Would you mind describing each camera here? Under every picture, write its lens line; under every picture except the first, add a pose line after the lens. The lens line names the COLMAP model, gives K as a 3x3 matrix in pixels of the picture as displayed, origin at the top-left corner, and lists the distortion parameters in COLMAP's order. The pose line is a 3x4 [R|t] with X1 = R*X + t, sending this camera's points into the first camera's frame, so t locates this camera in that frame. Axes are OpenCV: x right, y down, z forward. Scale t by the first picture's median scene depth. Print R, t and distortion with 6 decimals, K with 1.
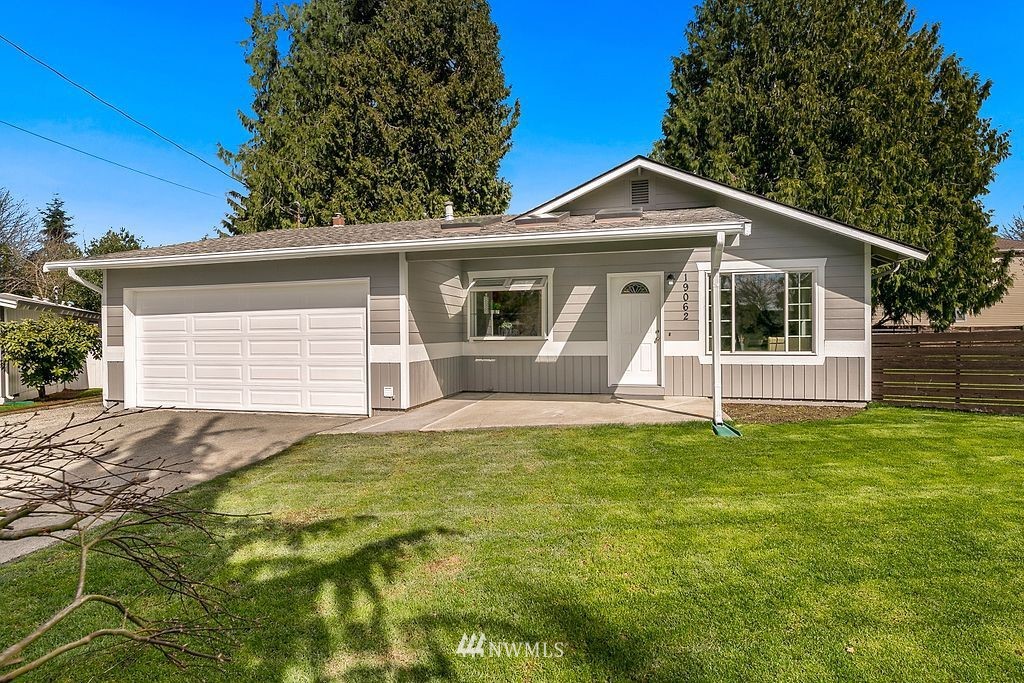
lens RADIAL K [[519.6, 0, 510.8], [0, 519.6, 341.1], [0, 0, 1]] dist [0.004360, 0.000944]
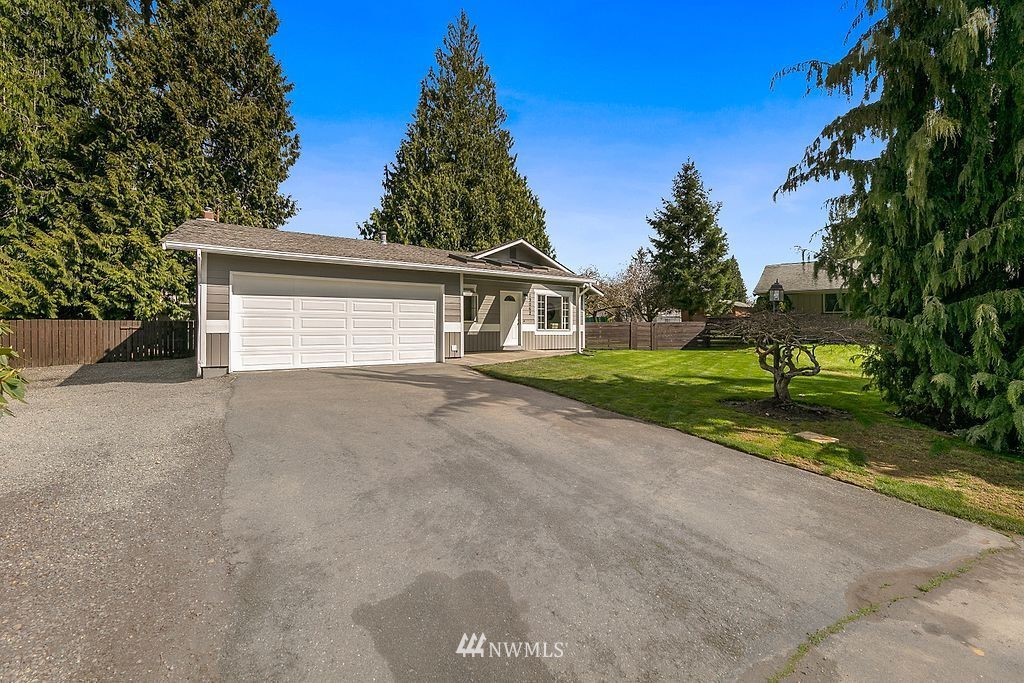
lens RADIAL K [[422.5, 0, 511.9], [0, 422.5, 335.5], [0, 0, 1]] dist [0.000946, 0.000076]
pose [[0.665807, -0.001393, 0.746123, -1.035261], [0.004418, 0.999988, -0.002075, 0.049533], [-0.746111, 0.004678, 0.665805, -0.130185]]
